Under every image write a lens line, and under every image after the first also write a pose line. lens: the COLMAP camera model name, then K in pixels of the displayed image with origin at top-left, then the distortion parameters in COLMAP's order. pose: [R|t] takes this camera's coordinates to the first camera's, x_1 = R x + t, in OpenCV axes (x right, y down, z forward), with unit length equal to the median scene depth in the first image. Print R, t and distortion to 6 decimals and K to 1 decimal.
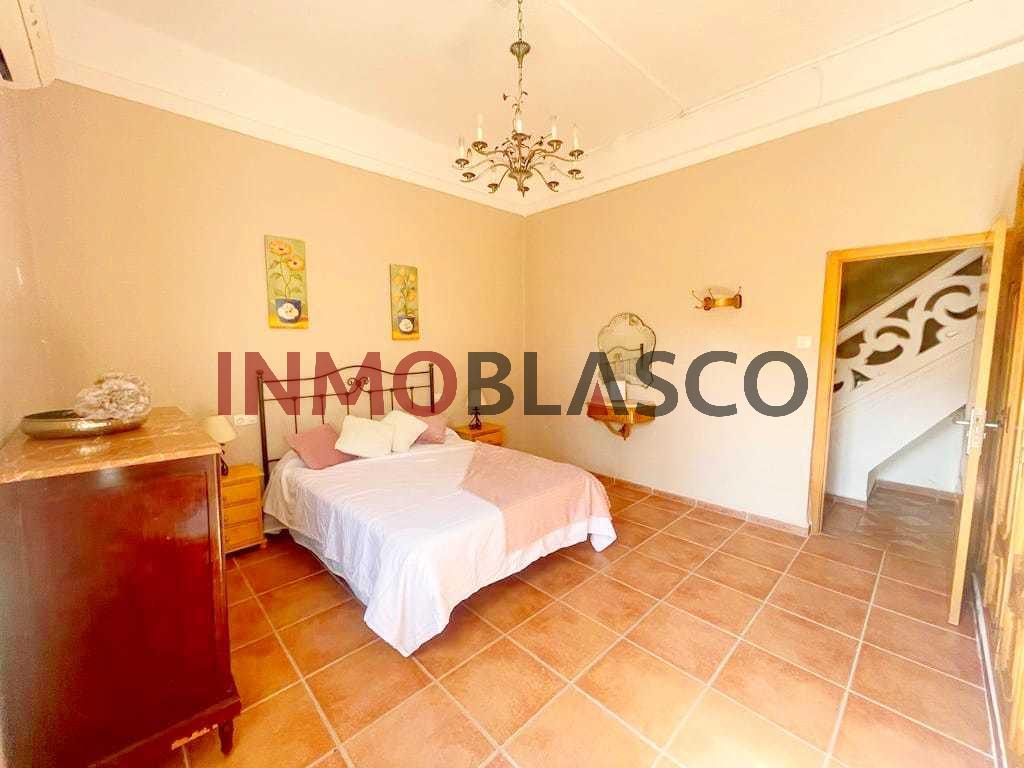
lens RADIAL K [[415.6, 0, 512.0], [0, 415.6, 384.0], [0, 0, 1]] dist [-0.000126, 0.000012]
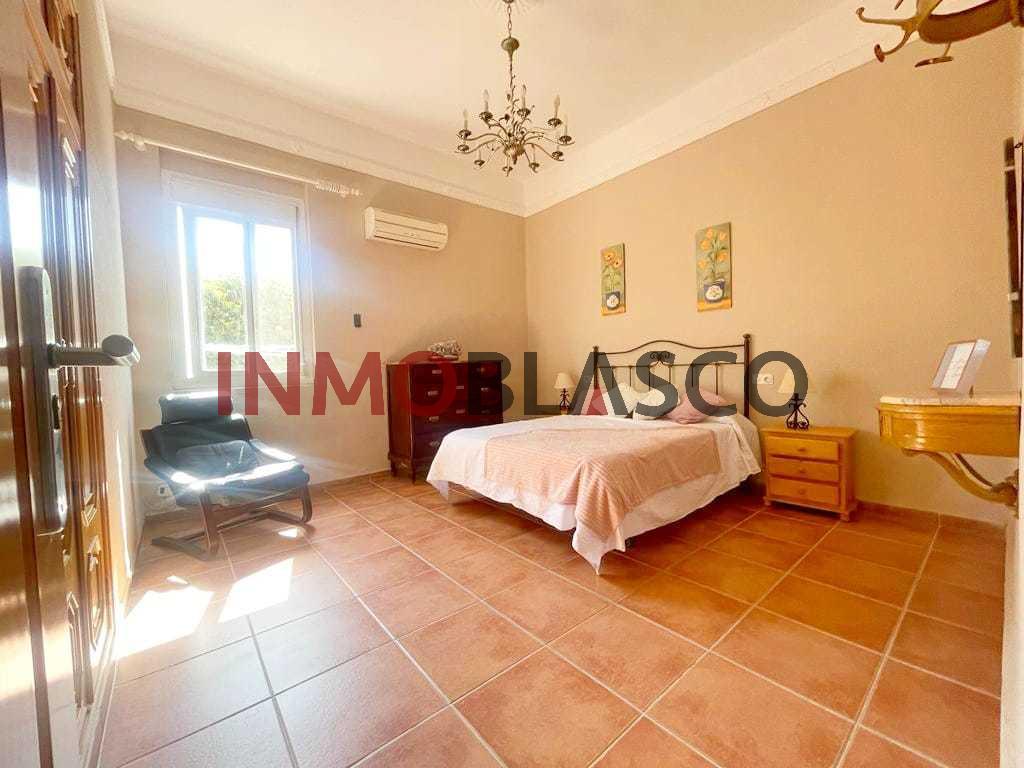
lens RADIAL K [[415.6, 0, 512.0], [0, 415.6, 384.0], [0, 0, 1]] dist [-0.000126, 0.000012]
pose [[-0.073362, 0.064285, -0.995231, 0.830381], [-0.038779, 0.996982, 0.067257, 0.013517], [0.996551, 0.043528, -0.070647, 0.779540]]
